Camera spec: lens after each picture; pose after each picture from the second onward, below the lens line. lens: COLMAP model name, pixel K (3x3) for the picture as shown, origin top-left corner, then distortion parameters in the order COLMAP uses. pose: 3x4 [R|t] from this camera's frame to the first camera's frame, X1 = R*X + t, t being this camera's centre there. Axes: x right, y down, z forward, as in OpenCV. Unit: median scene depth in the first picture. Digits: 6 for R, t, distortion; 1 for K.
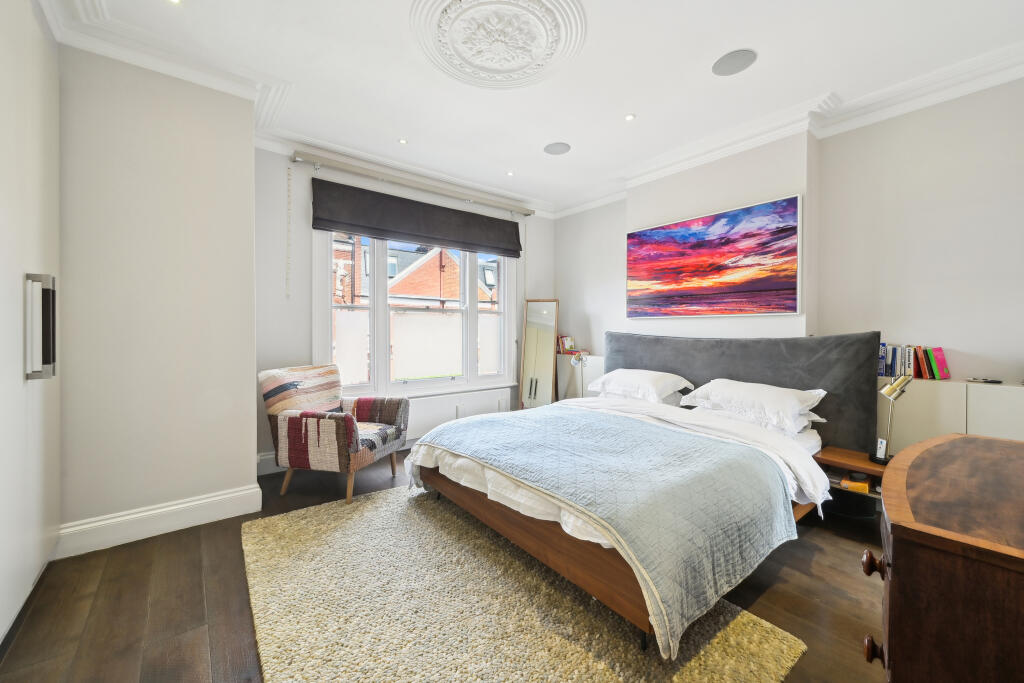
lens RADIAL K [[404.0, 0, 513.5], [0, 404.0, 334.2], [0, 0, 1]] dist [-0.000372, -0.000023]
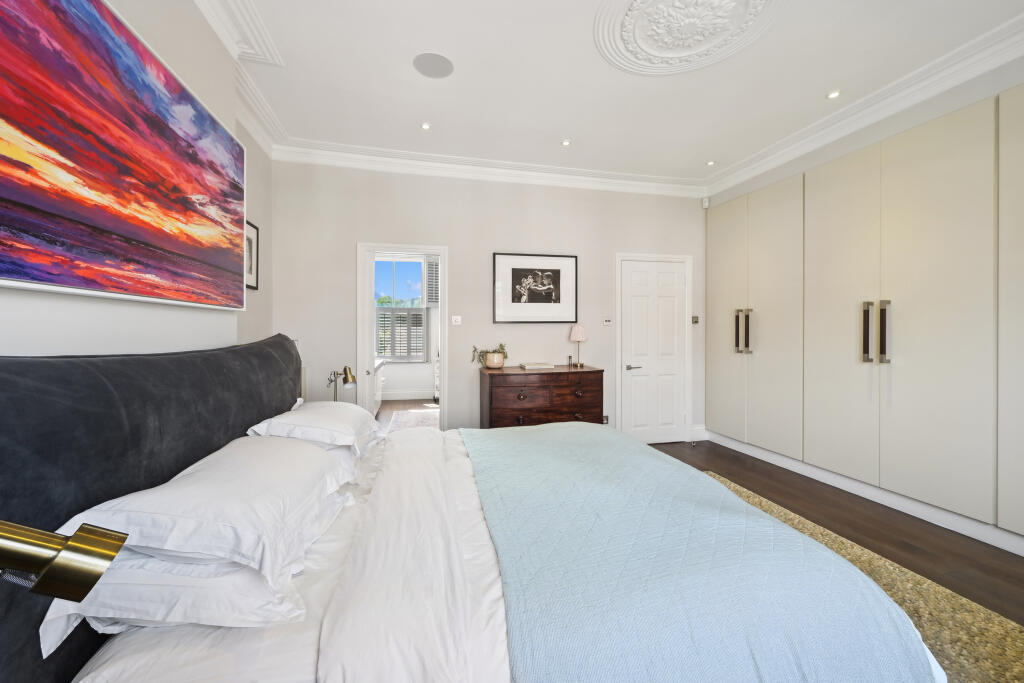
lens RADIAL K [[404.0, 0, 514.5], [0, 404.0, 335.9], [0, 0, 1]] dist [-0.000372, -0.000023]
pose [[-0.899370, -0.011755, 0.437031, -0.046451], [-0.005519, 0.999864, 0.015537, -0.015865], [-0.437154, 0.011562, -0.899312, 1.170634]]
